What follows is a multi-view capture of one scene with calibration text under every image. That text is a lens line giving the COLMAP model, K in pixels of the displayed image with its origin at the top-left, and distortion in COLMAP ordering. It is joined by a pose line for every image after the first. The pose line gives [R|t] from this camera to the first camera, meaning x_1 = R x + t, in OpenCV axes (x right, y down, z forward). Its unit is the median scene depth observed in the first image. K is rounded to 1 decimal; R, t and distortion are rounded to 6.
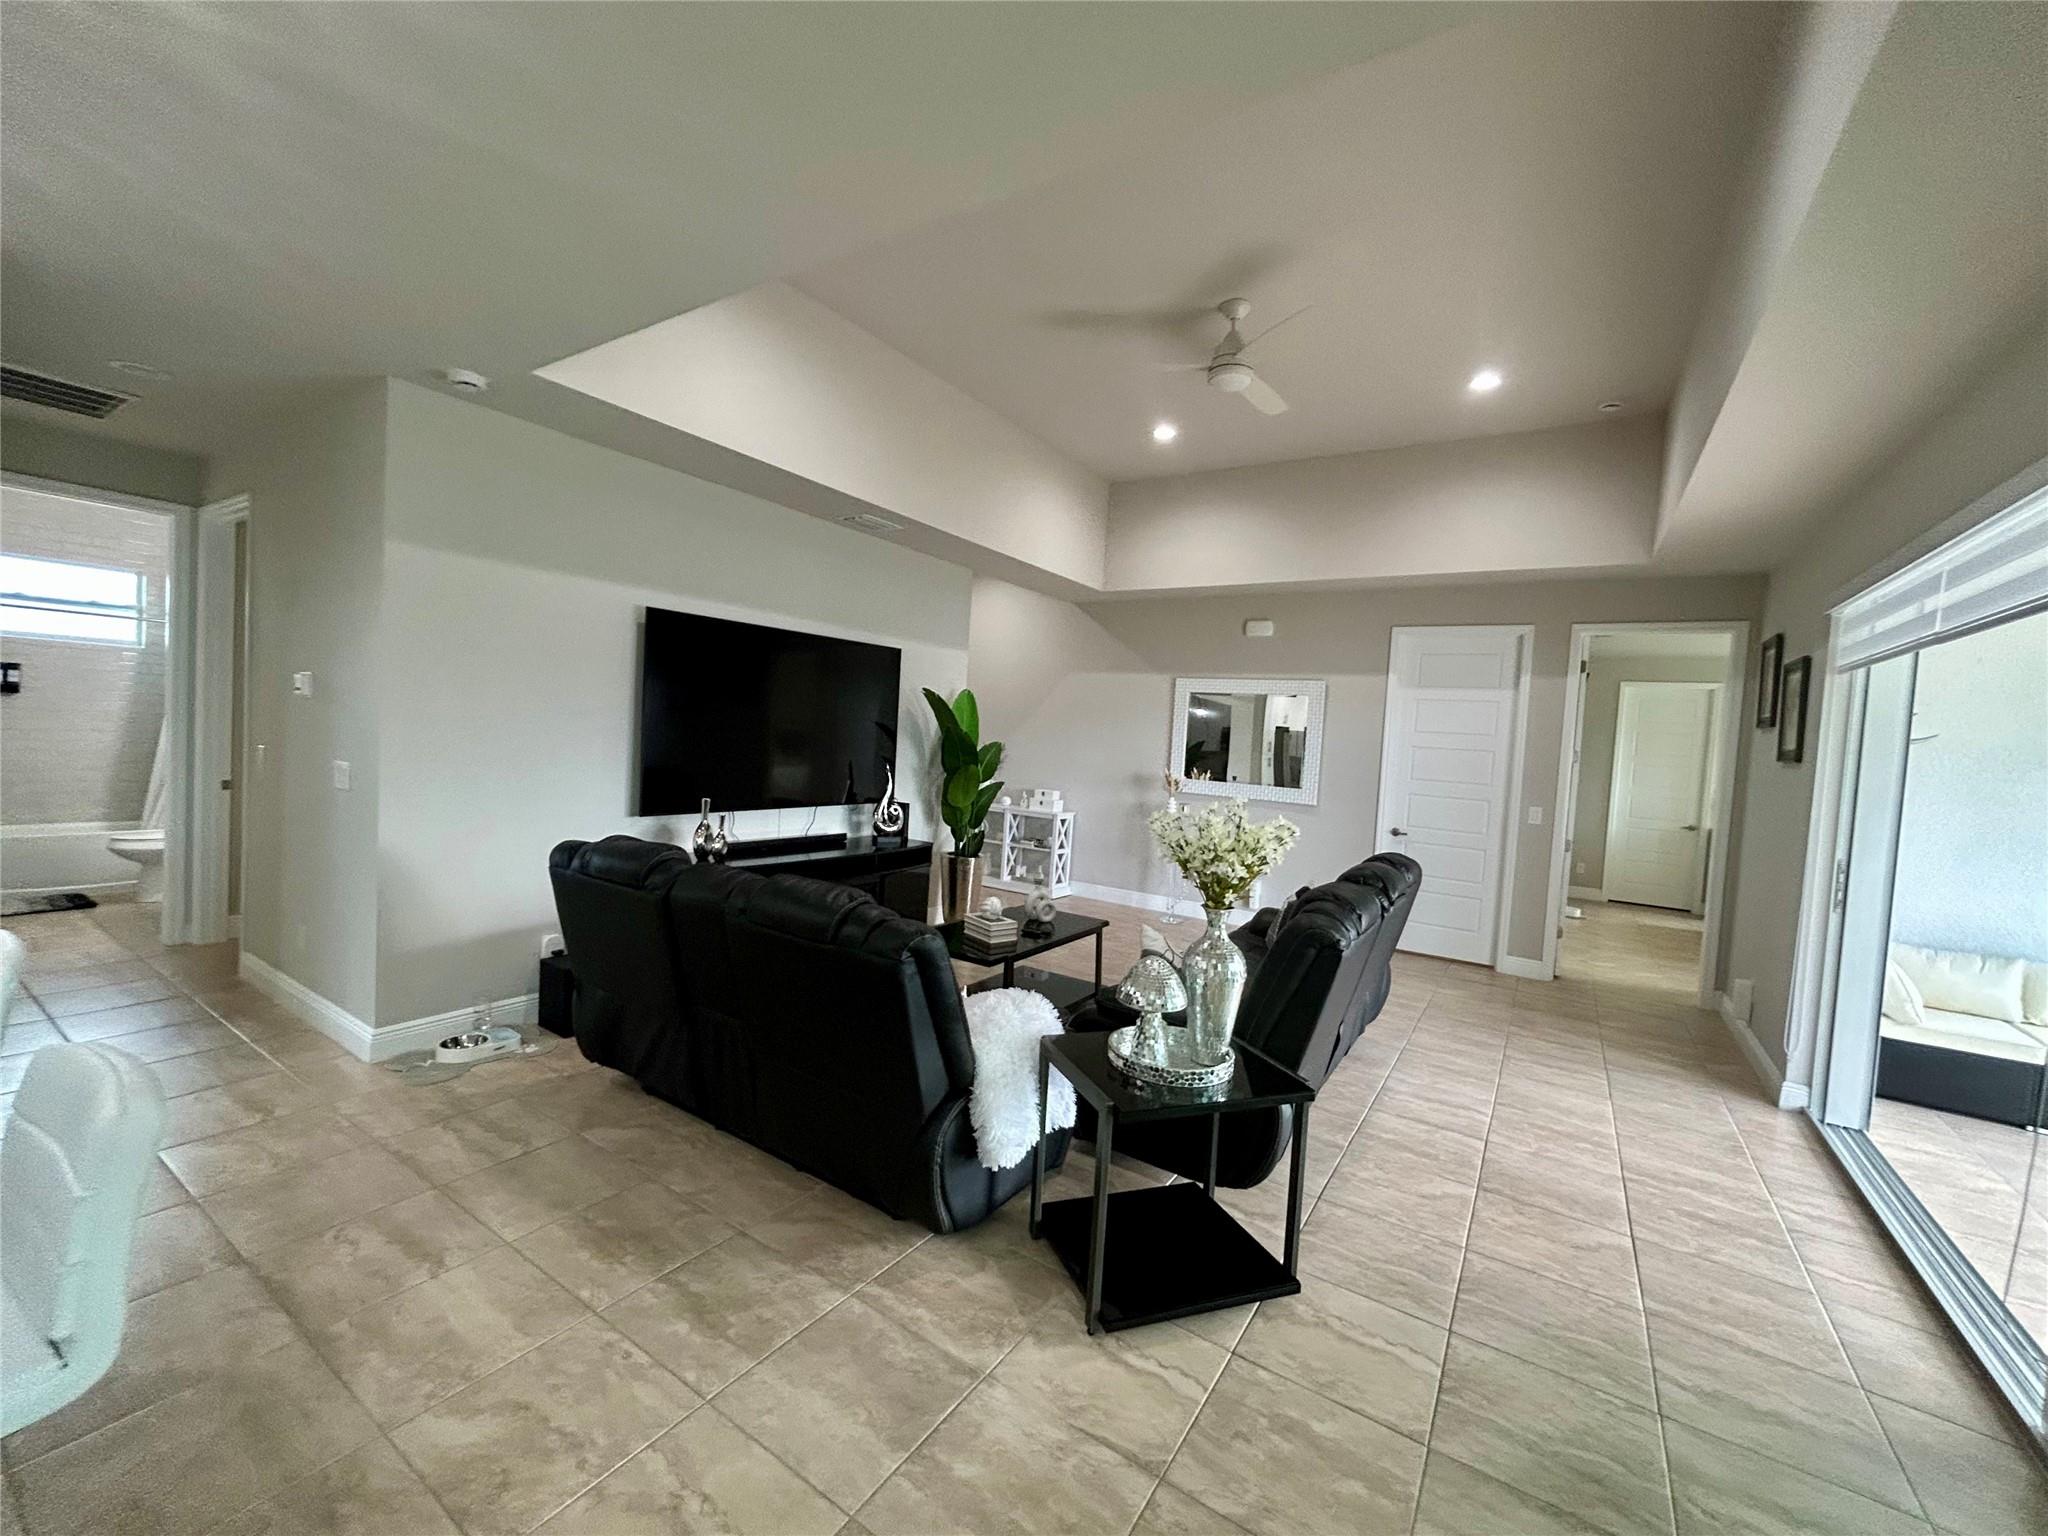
lens RADIAL K [[825.6, 0, 1024.0], [0, 825.6, 768.0], [0, 0, 1]] dist [0.000530, 0.000073]
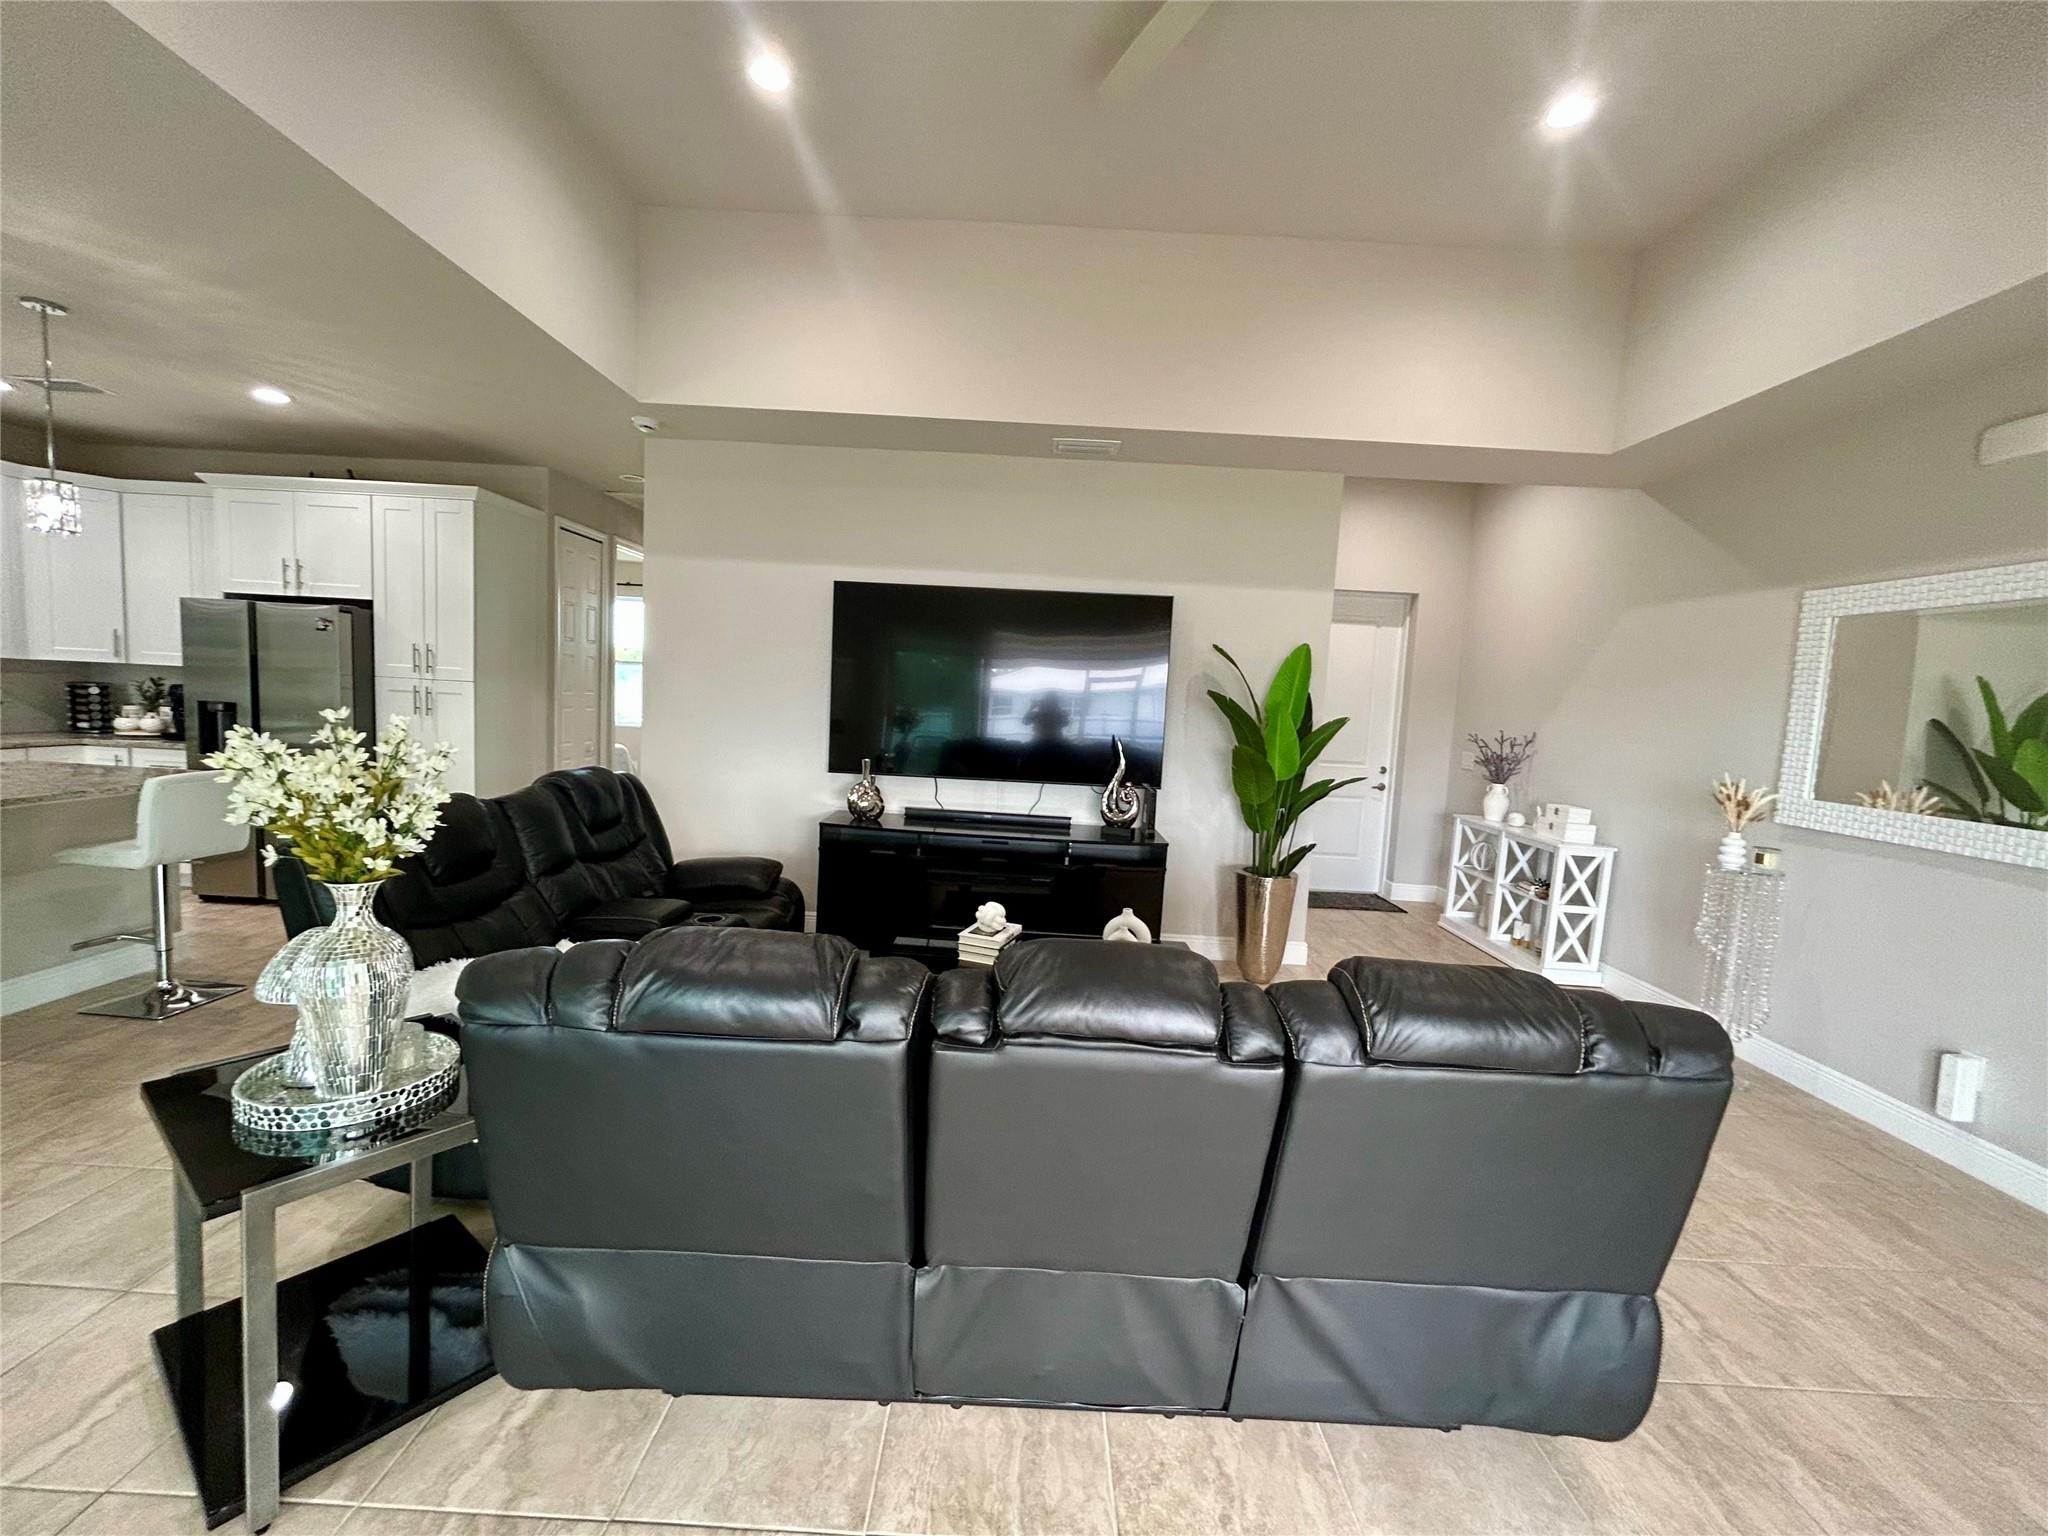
lens RADIAL K [[825.6, 0, 1024.0], [0, 825.6, 768.0], [0, 0, 1]] dist [0.000530, 0.000073]
pose [[0.543319, 0.041795, -0.838485, 0.348394], [-0.054617, 0.998404, 0.014376, 0.012628], [0.837748, 0.037985, 0.544734, 0.357575]]
